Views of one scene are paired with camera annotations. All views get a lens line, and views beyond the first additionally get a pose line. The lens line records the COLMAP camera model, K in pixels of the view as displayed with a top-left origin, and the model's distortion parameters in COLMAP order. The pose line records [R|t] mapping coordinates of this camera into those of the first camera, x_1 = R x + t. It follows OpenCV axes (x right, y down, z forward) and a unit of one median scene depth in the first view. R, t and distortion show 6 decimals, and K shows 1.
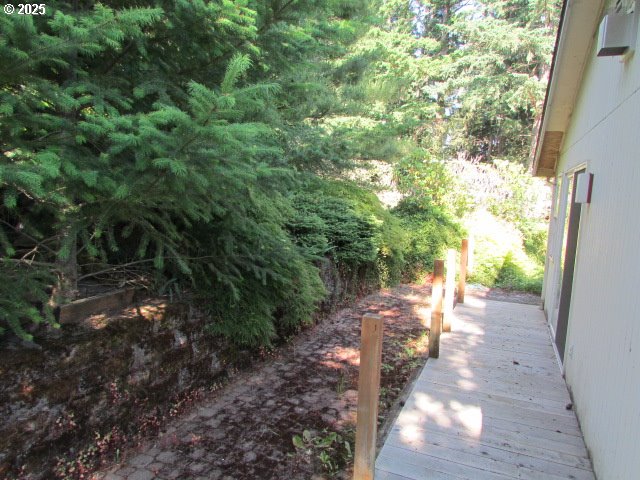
lens RADIAL K [[455.5, 0, 322.9], [0, 455.5, 240.9], [0, 0, 1]] dist [-0.030417, 0.006922]
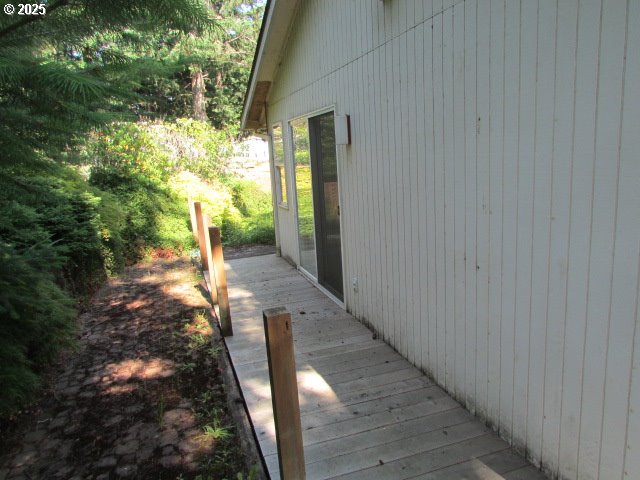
lens RADIAL K [[455.5, 0, 318.6], [0, 455.5, 240.5], [0, 0, 1]] dist [-0.030417, 0.006922]
pose [[0.757196, -0.218487, 0.615563, -0.112831], [0.171255, 0.975836, 0.135703, -0.014973], [-0.630338, 0.002665, 0.776316, 0.164072]]
